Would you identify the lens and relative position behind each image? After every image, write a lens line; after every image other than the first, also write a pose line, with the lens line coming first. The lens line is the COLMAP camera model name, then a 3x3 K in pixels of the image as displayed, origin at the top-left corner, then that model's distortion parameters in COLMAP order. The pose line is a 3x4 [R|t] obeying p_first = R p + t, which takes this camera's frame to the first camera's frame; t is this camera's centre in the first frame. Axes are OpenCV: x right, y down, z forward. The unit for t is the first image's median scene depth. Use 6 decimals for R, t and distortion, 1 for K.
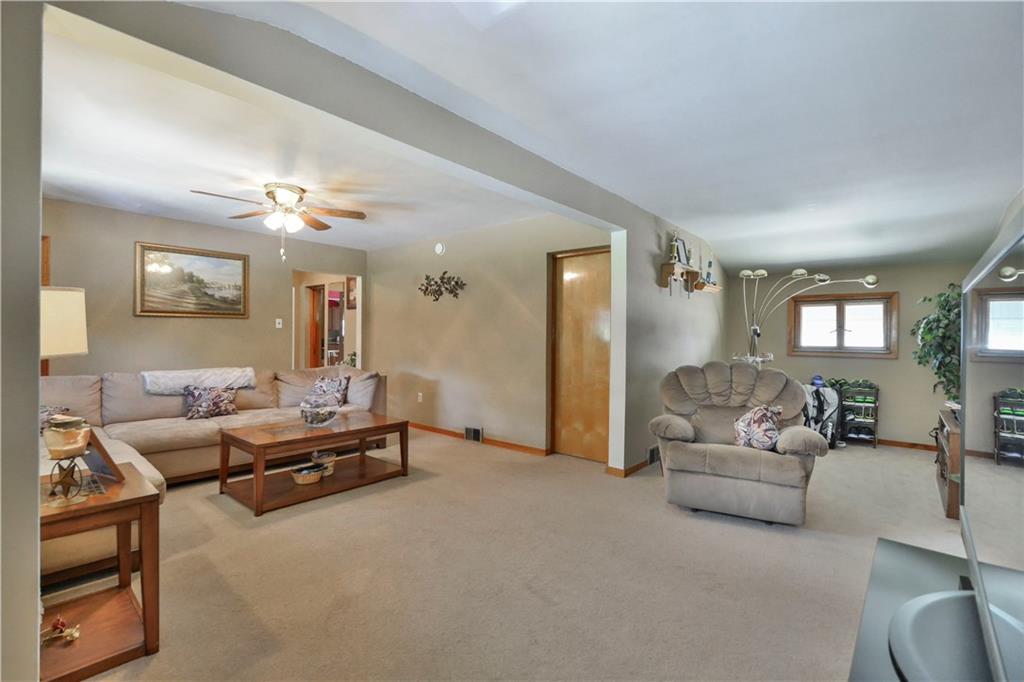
lens RADIAL K [[466.7, 0, 512.0], [0, 466.7, 341.0], [0, 0, 1]] dist [0.001184, -0.000100]
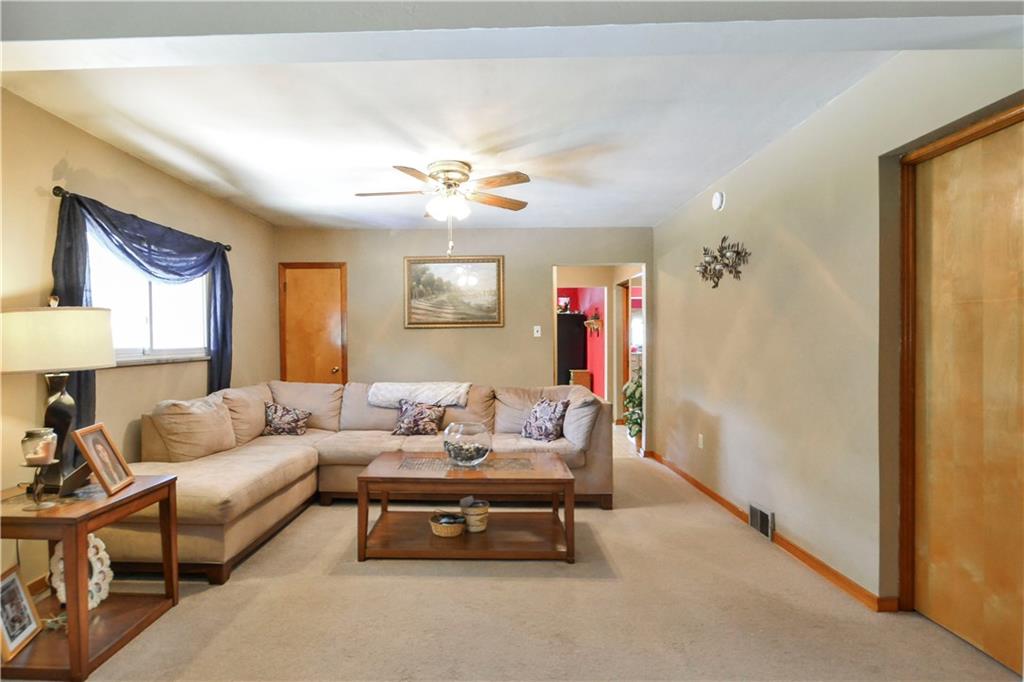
lens RADIAL K [[539.2, 0, 479.2], [0, 539.2, 350.3], [0, 0, 1]] dist [-0.001107, -0.001768]
pose [[0.621841, -0.001007, -0.783143, 0.237538], [0.001435, 0.999999, -0.000146, -0.004329], [0.783142, -0.001033, 0.621842, 0.376671]]
